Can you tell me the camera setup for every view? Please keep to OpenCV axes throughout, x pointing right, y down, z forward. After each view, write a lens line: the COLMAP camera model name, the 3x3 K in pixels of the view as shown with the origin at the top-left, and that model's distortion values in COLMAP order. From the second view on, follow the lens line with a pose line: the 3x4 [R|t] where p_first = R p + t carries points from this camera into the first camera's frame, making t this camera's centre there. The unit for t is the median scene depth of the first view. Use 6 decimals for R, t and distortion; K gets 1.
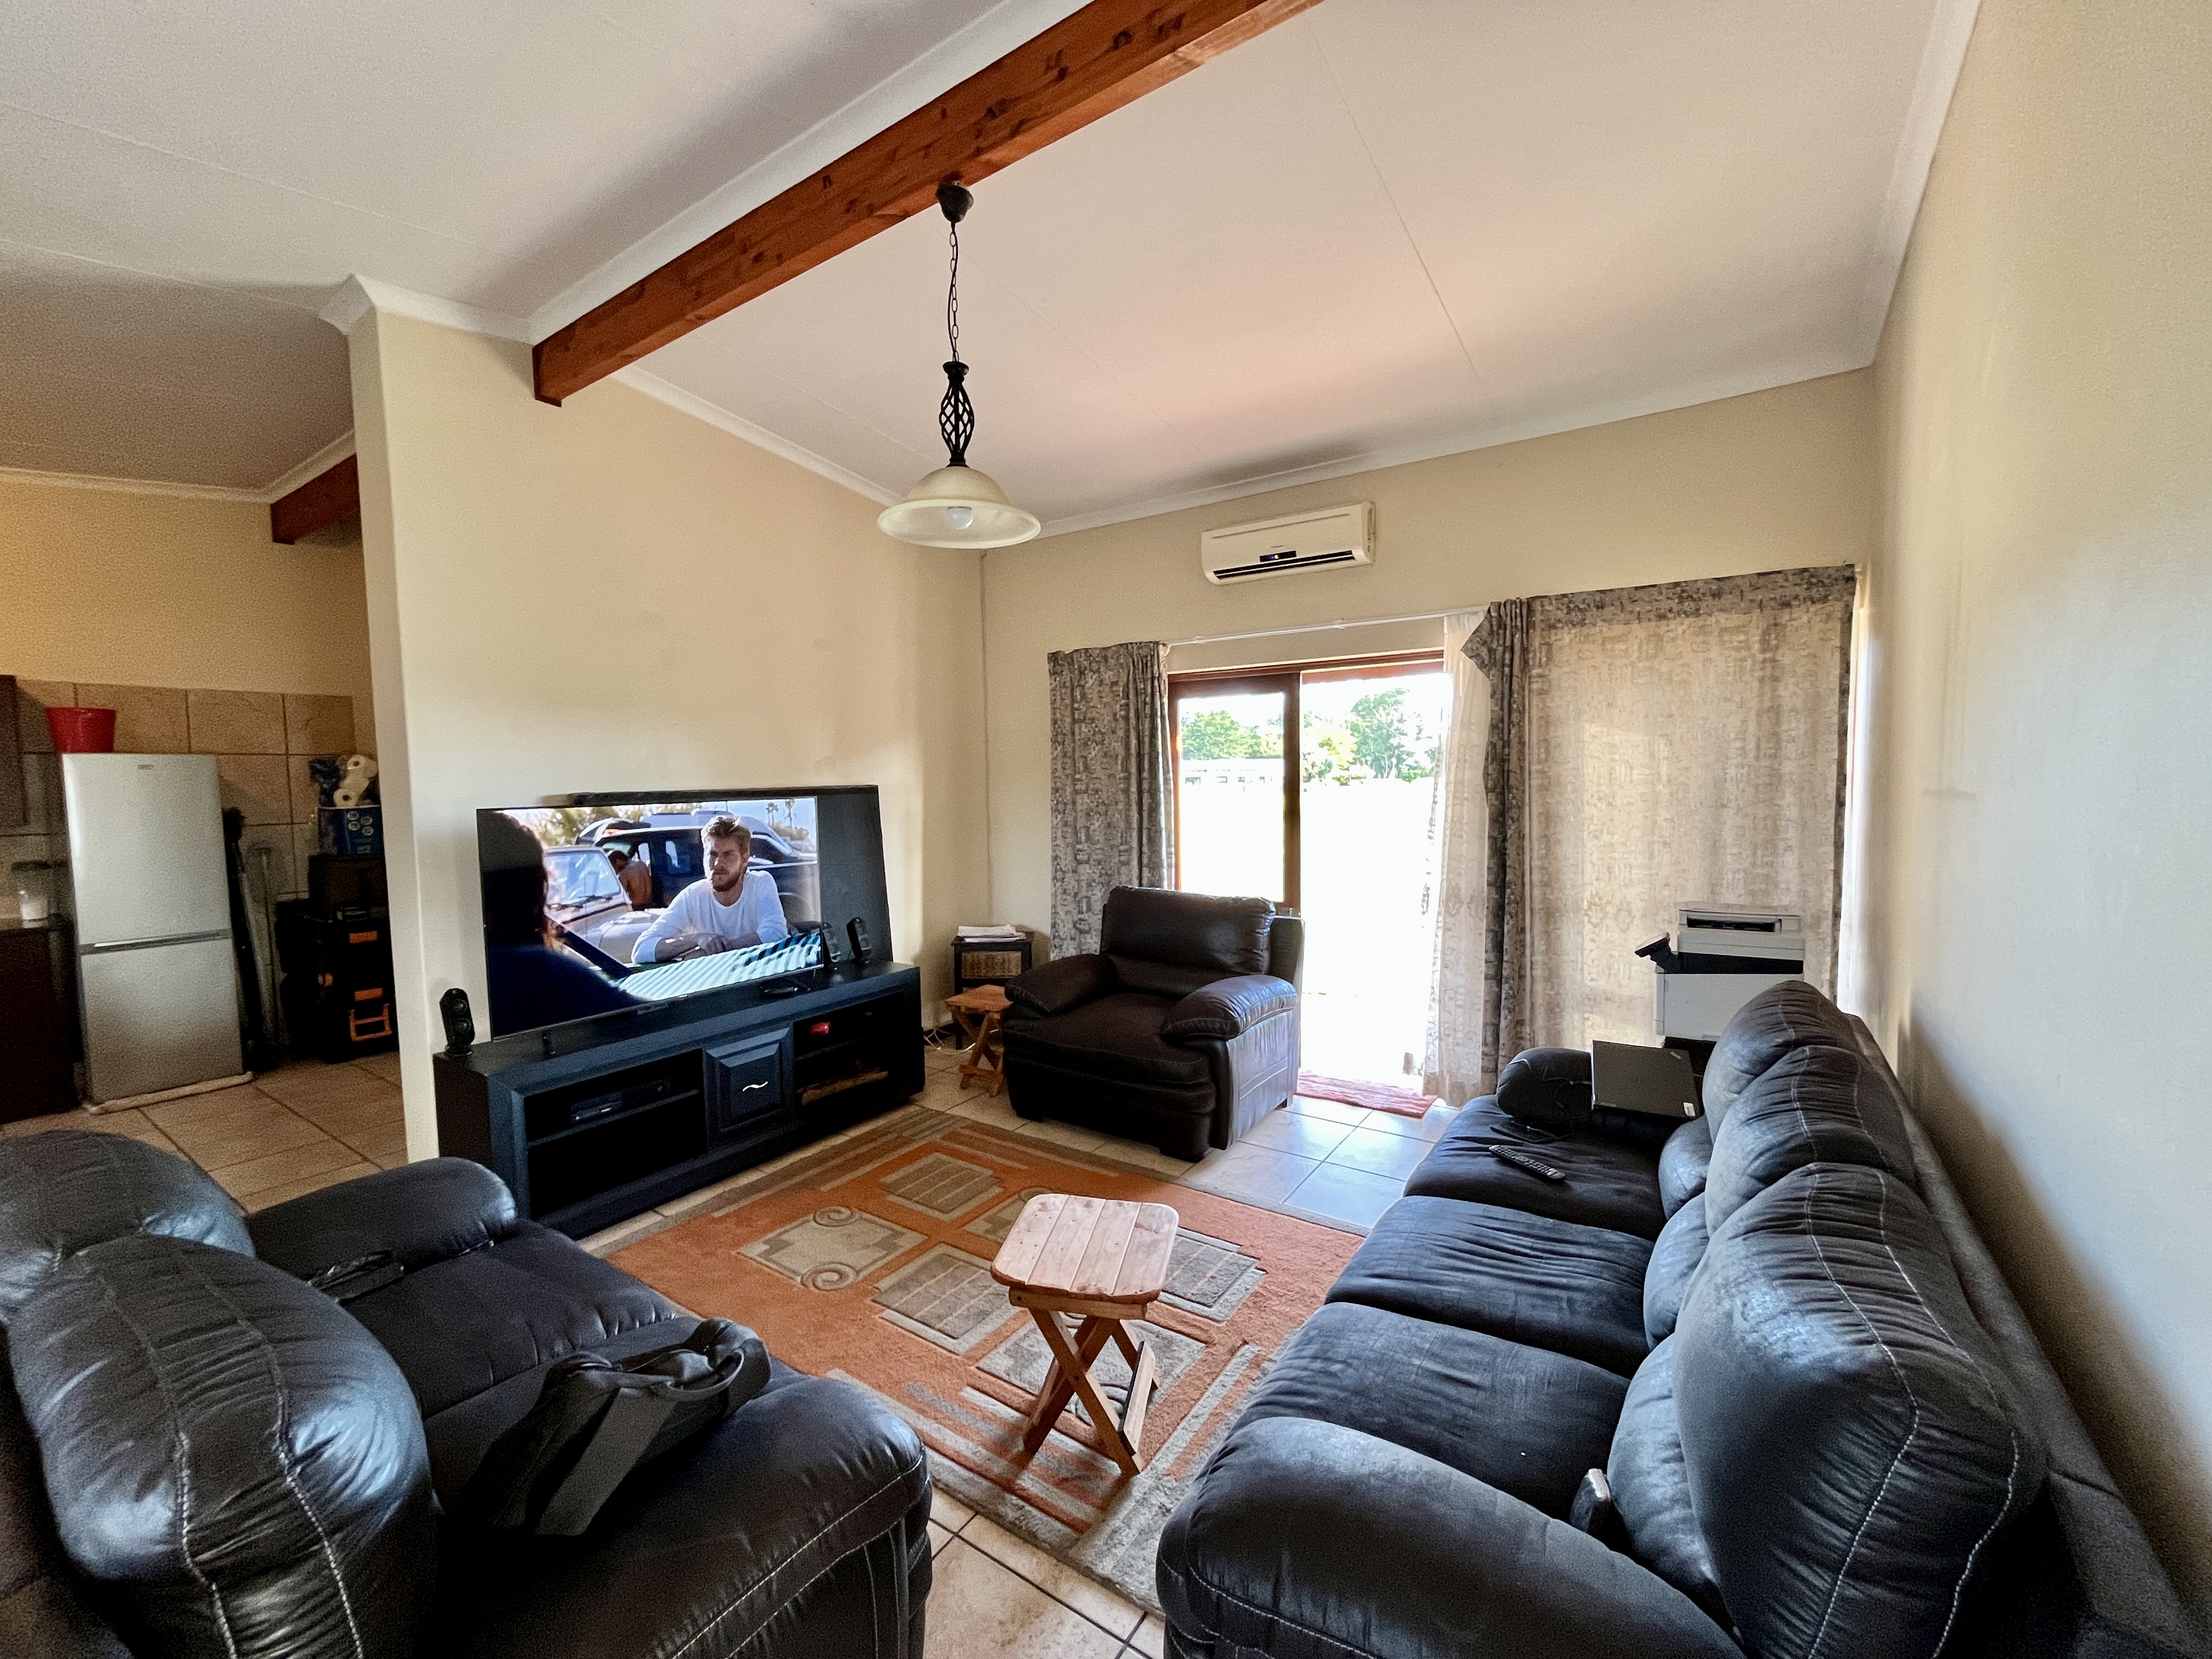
lens RADIAL K [[902.7, 0, 1101.4], [0, 902.7, 829.3], [0, 0, 1]] dist [-0.000695, 0.000315]
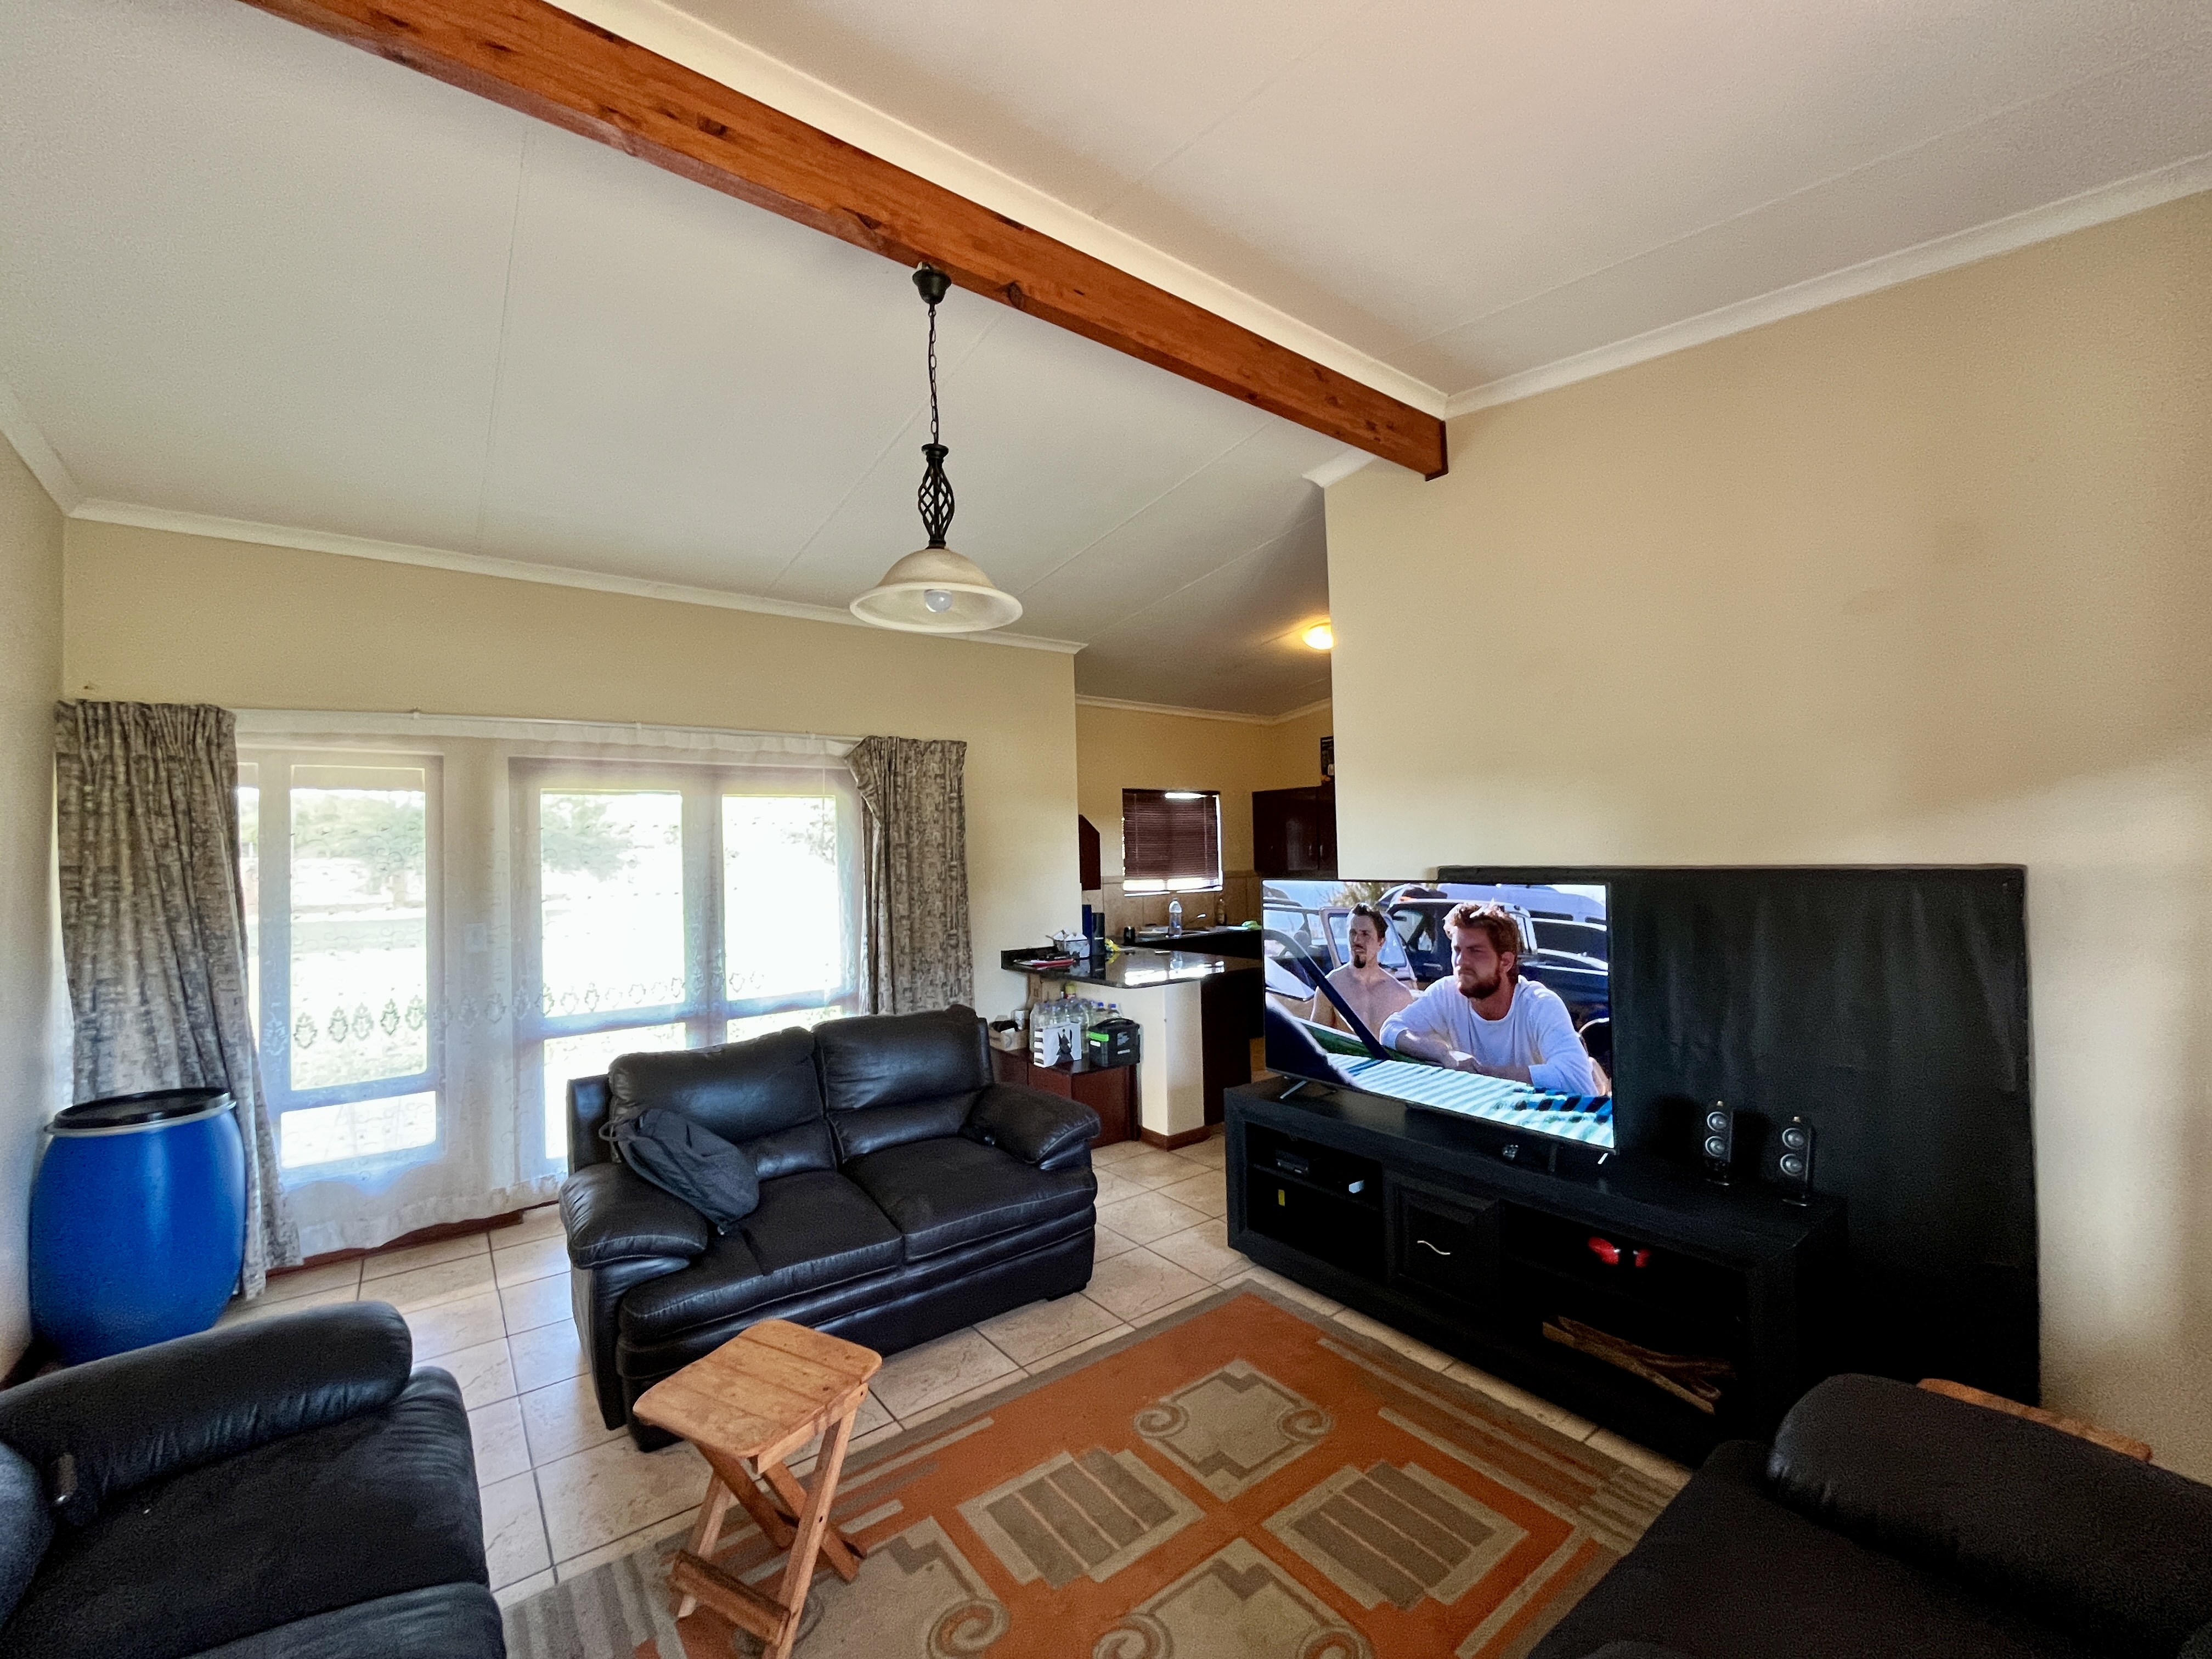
lens RADIAL K [[902.7, 0, 1101.1], [0, 902.7, 835.6], [0, 0, 1]] dist [-0.000695, 0.000315]
pose [[-0.305722, 0.005498, -0.952105, 0.445150], [-0.038572, 0.999091, 0.018155, -0.076006], [0.951339, 0.042275, -0.305232, 0.939246]]
